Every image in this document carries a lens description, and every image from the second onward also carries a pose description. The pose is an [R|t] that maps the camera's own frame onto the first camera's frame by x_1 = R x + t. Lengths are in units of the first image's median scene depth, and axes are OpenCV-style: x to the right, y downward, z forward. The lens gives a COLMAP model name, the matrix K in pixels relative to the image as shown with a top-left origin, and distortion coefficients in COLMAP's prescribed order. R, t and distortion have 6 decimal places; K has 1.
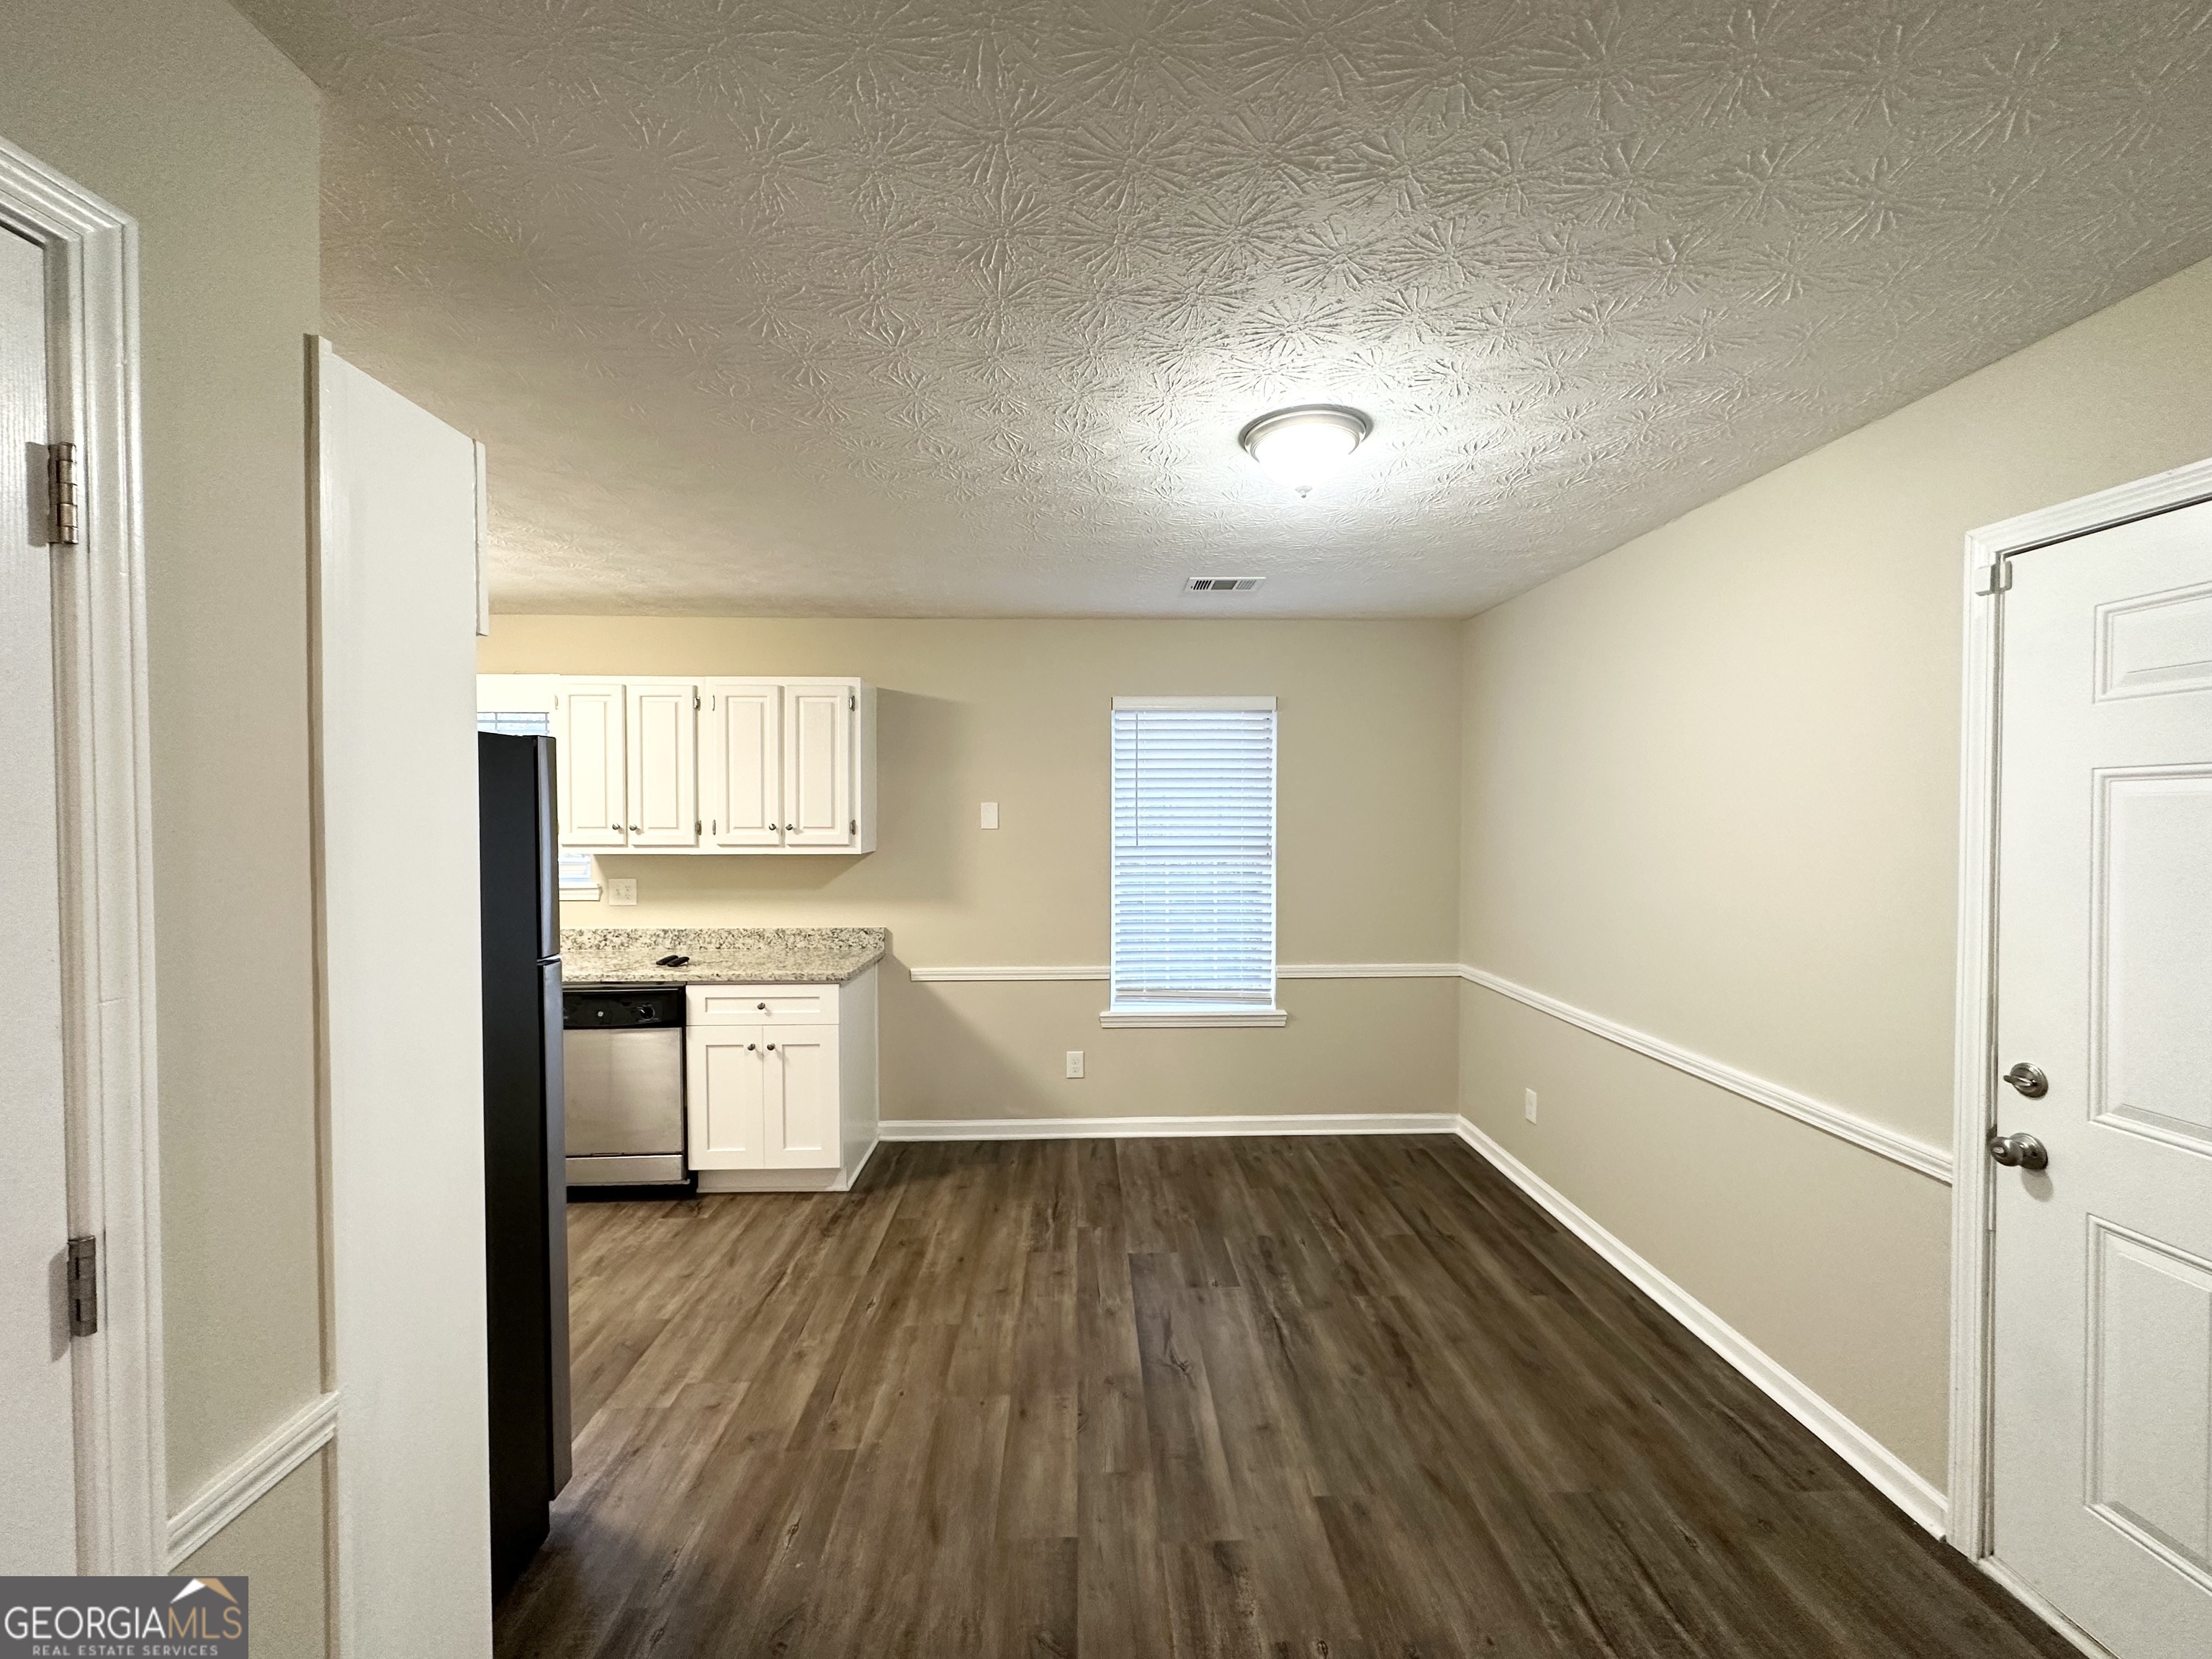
lens RADIAL K [[879.1, 0, 1106.5], [0, 879.1, 826.9], [0, 0, 1]] dist [-0.001950, -0.000340]
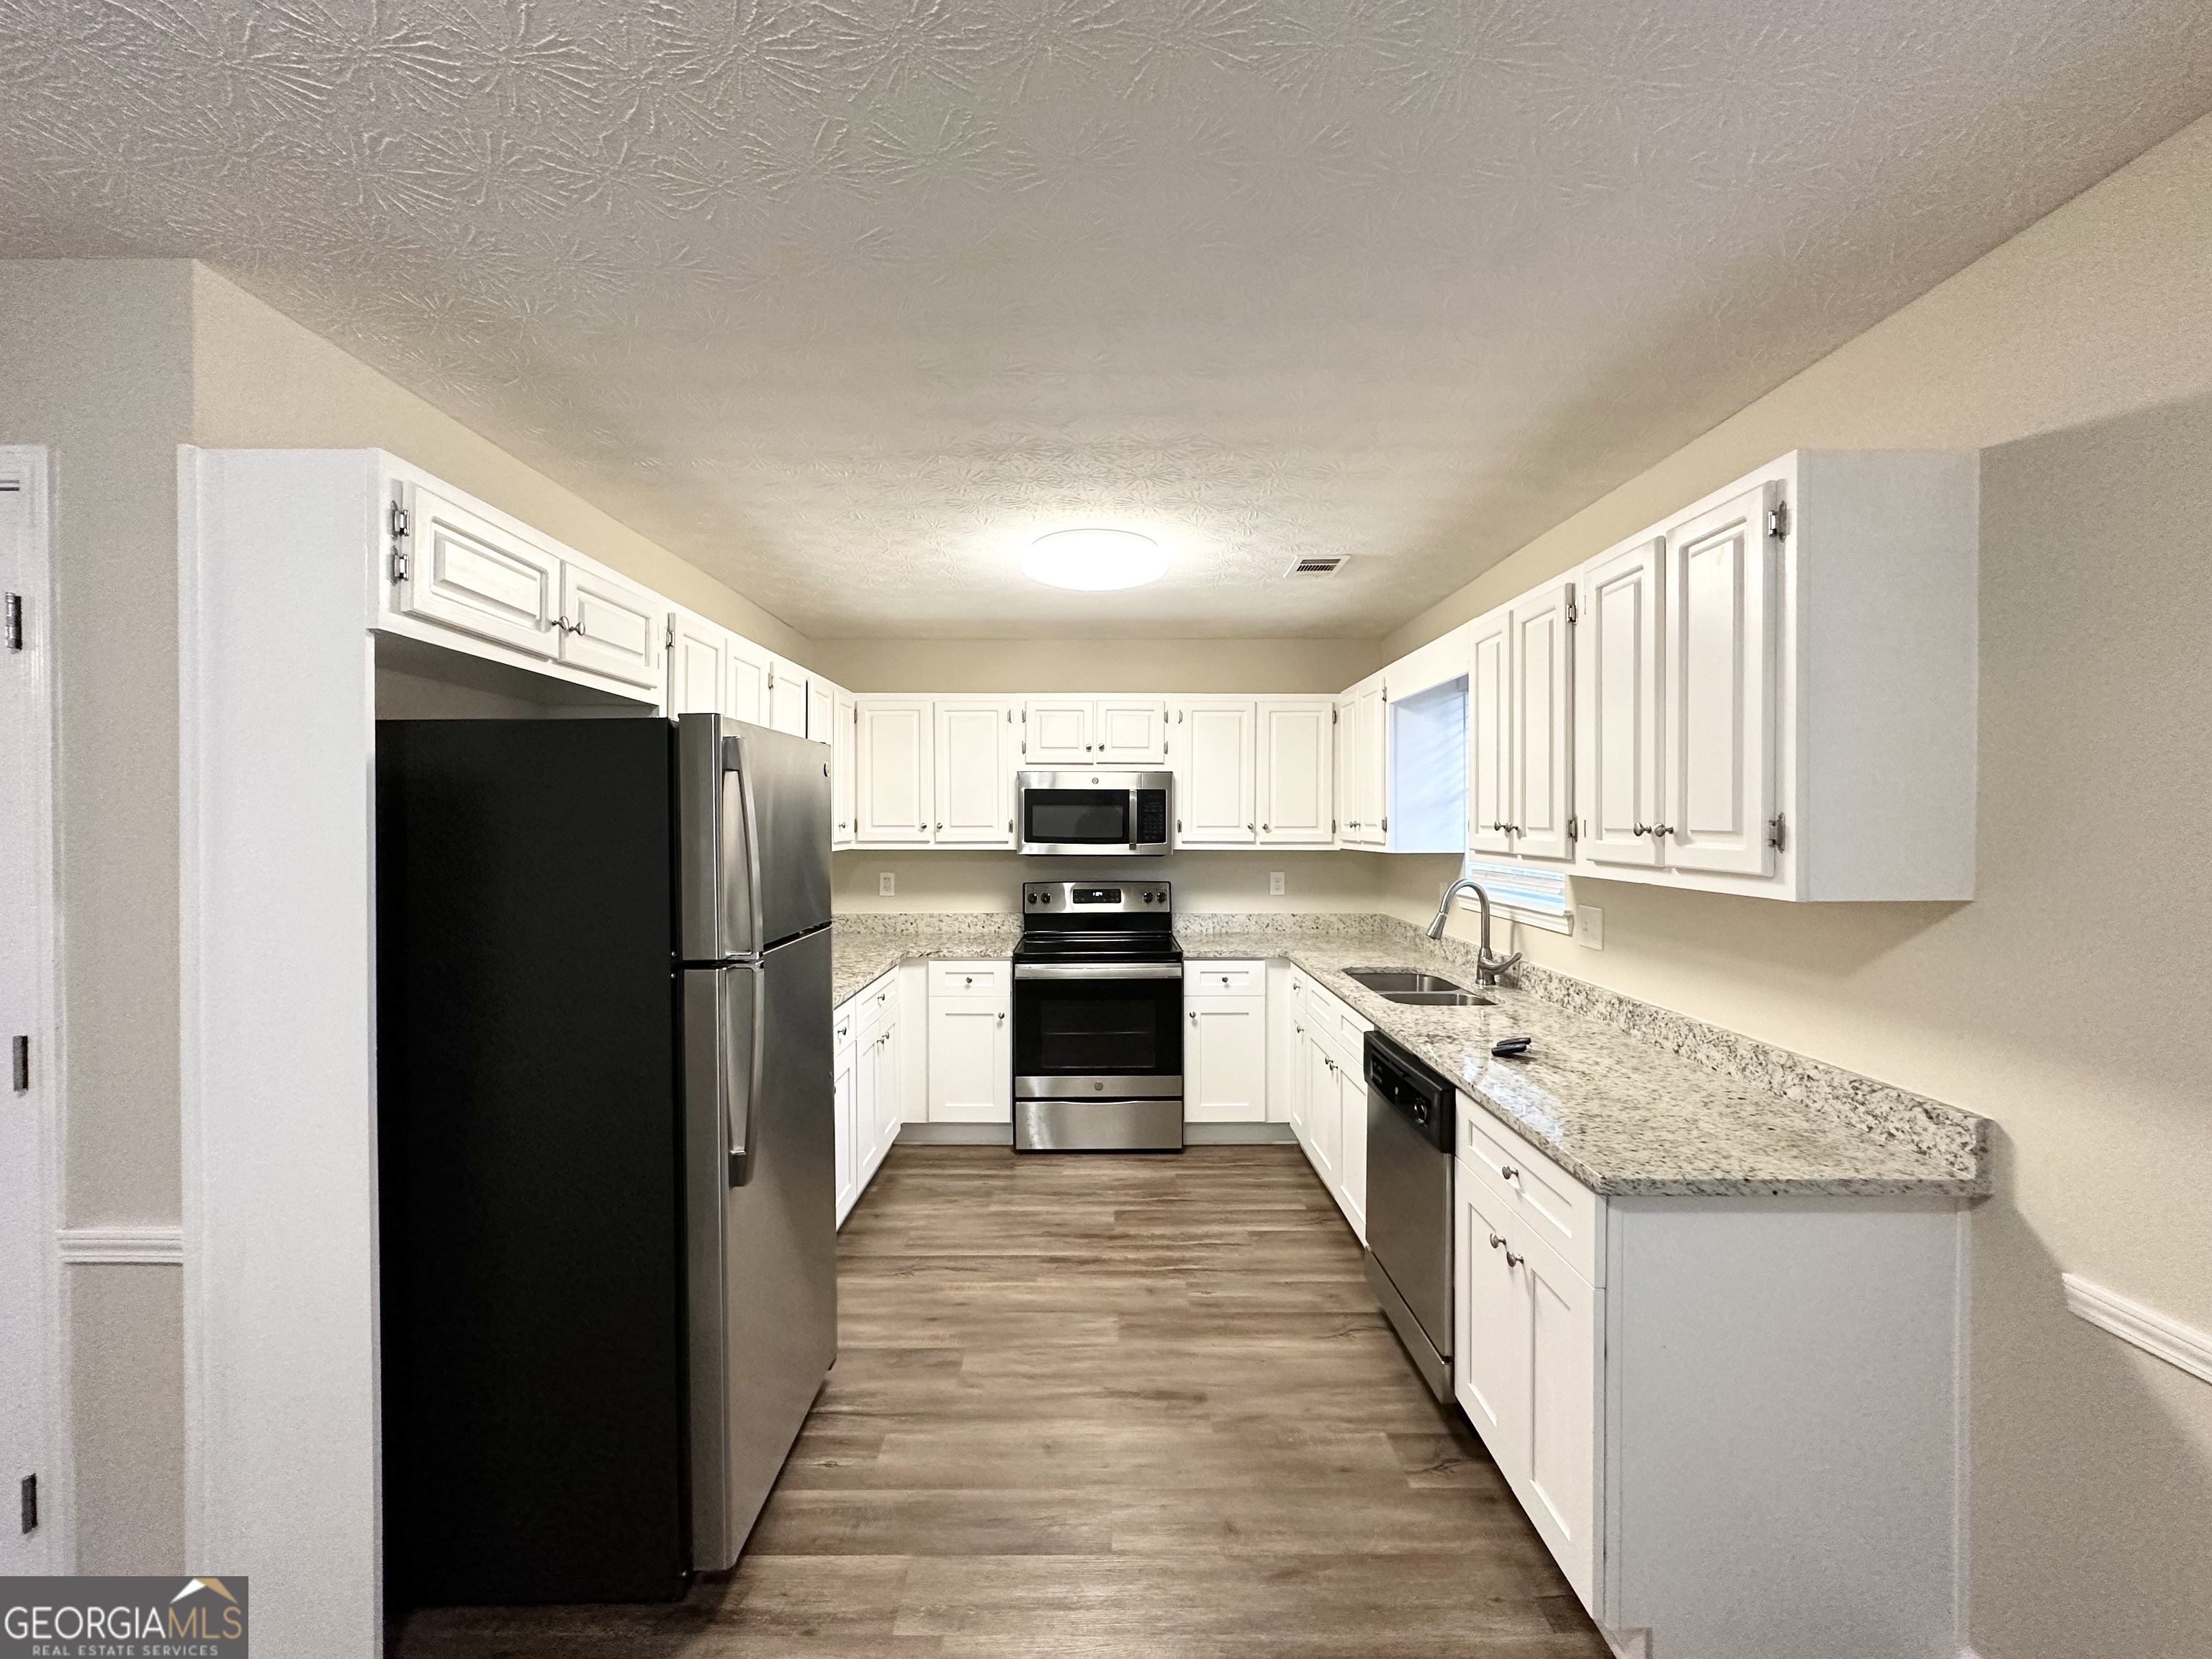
lens RADIAL K [[879.1, 0, 1106.0], [0, 879.1, 824.7], [0, 0, 1]] dist [-0.001950, -0.000340]
pose [[-0.026197, 0.007497, -0.999629, 0.120068], [-0.015640, 0.999846, 0.007909, -0.001744], [0.999534, 0.015842, -0.026076, 0.706851]]
